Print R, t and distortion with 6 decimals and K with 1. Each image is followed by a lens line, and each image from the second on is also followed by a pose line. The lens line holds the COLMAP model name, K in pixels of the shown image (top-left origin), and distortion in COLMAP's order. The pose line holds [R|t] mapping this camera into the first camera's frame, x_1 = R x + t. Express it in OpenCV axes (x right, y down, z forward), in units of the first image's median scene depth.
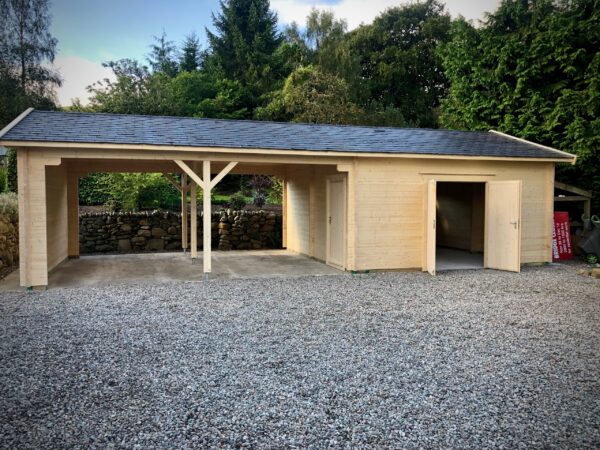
lens RADIAL K [[499.3, 0, 297.2], [0, 499.3, 223.4], [0, 0, 1]] dist [0.009449, -0.004183]
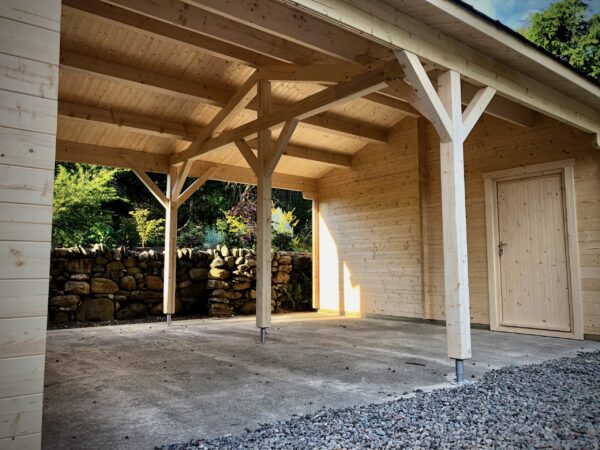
lens RADIAL K [[491.0, 0, 292.6], [0, 491.0, 223.3], [0, 0, 1]] dist [0.007398, 0.001355]
pose [[0.935992, 0.031070, 0.350648, -0.292778], [0.020545, 0.989578, -0.142527, 0.032246], [-0.351422, 0.140608, 0.925598, 0.466174]]
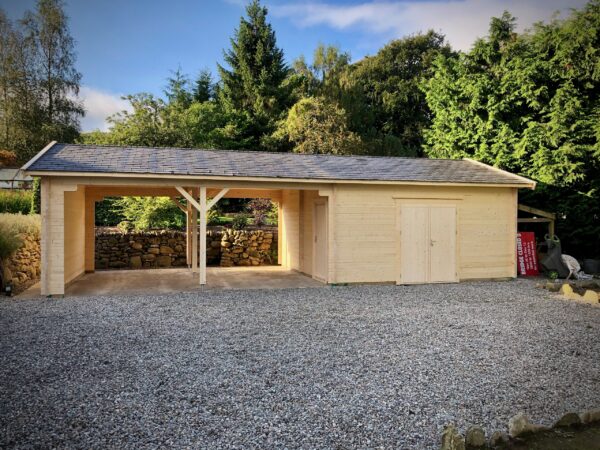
lens RADIAL K [[483.0, 0, 300.0], [0, 483.0, 225.0], [0, 0, 1]] dist [0.006823, 0.000567]
pose [[0.999777, 0.000669, -0.021110, 0.044242], [-0.001490, 0.999243, -0.038877, 0.003472], [0.021068, 0.038900, 0.999021, -0.071844]]
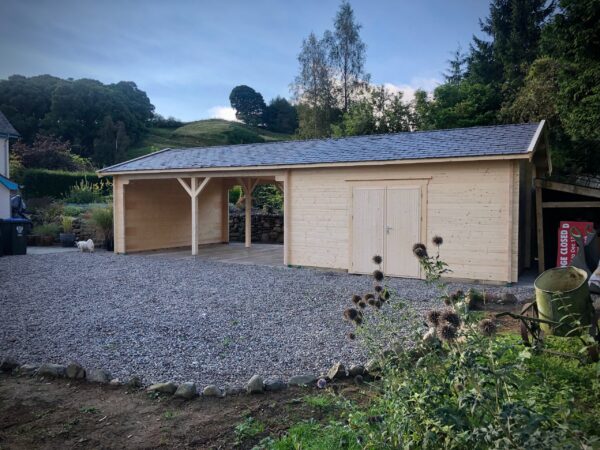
lens RADIAL K [[483.0, 0, 300.0], [0, 483.0, 225.0], [0, 0, 1]] dist [0.006823, 0.000567]
pose [[0.680825, 0.035097, -0.731605, 0.712365], [-0.038292, 0.999191, 0.012300, -0.010658], [0.731444, 0.019641, 0.681618, 0.180393]]
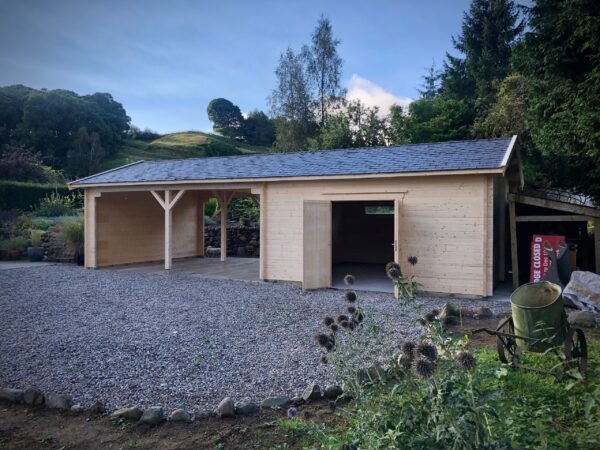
lens RADIAL K [[482.1, 0, 301.4], [0, 482.1, 223.7], [0, 0, 1]] dist [0.007774, 0.002483]
pose [[0.715639, 0.014448, -0.698321, 0.707162], [-0.037692, 0.999128, -0.017955, -0.012809], [0.697453, 0.039171, 0.715559, 0.189745]]
